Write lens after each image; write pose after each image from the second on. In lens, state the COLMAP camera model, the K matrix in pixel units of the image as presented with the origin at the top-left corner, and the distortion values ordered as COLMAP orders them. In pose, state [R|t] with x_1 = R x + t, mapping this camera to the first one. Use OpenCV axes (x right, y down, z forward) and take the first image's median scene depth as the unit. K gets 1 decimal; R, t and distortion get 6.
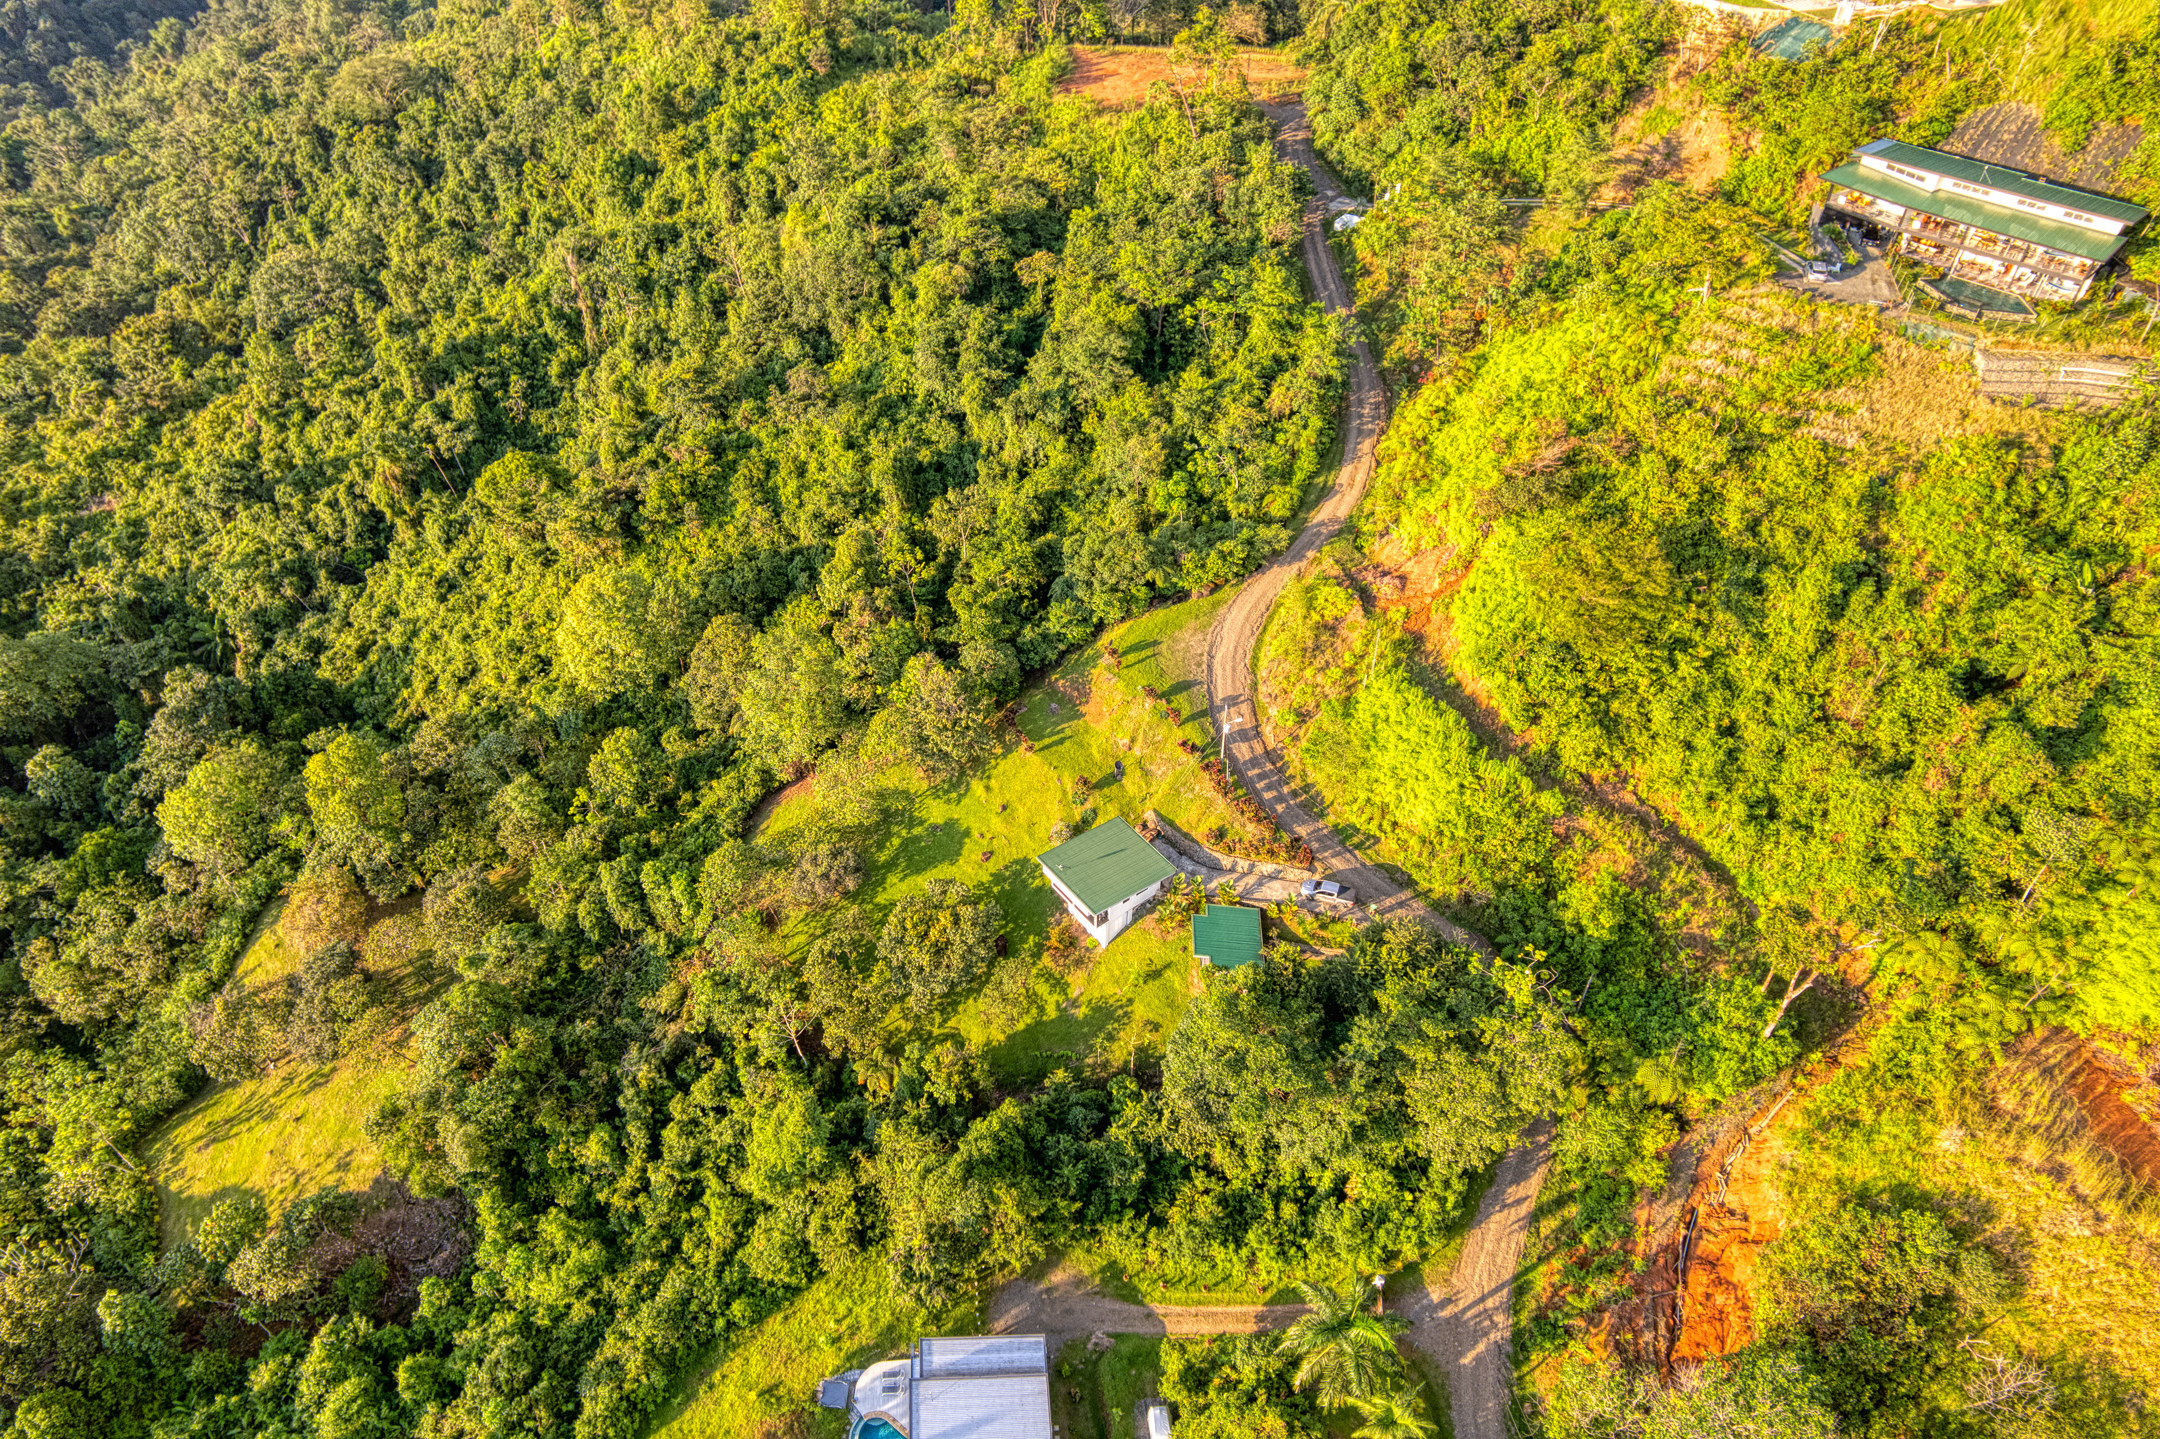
lens RADIAL K [[1377.4, 0, 1077.1], [0, 1377.4, 733.2], [0, 0, 1]] dist [-0.079212, 0.073374]
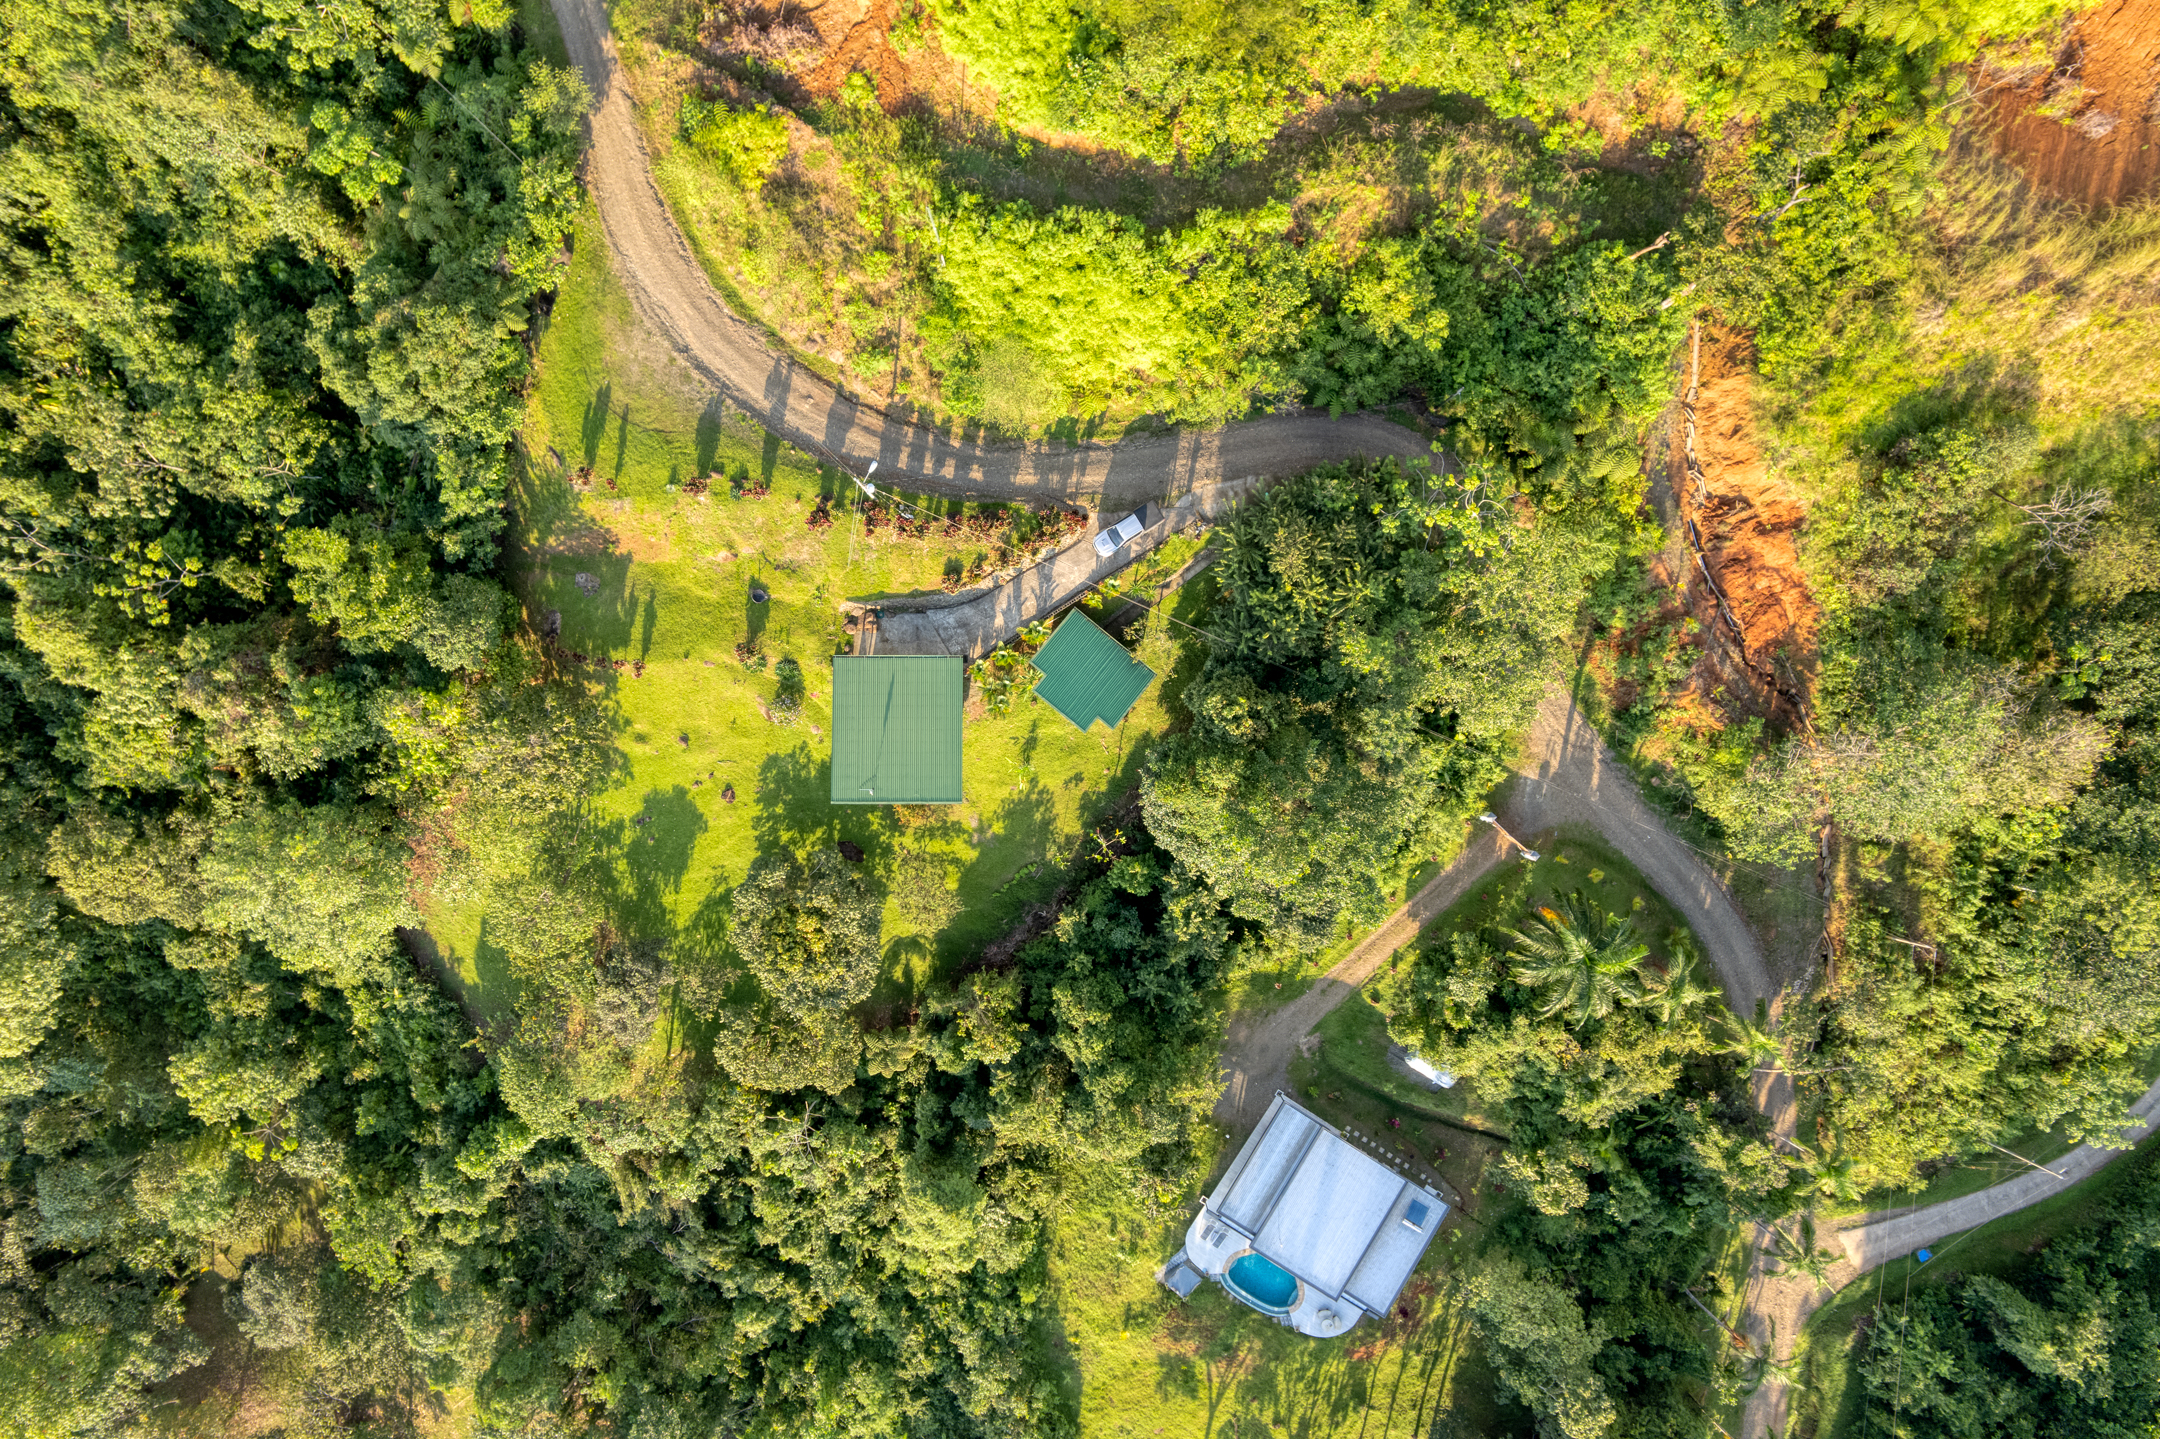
lens RADIAL K [[1377.4, 0, 1077.1], [0, 1377.4, 733.2], [0, 0, 1]] dist [-0.079212, 0.073374]
pose [[0.610245, -0.792211, -0.002041, 0.077593], [0.538226, 0.412705, 0.734839, -0.377179], [-0.581304, -0.449530, 0.678239, 0.446690]]
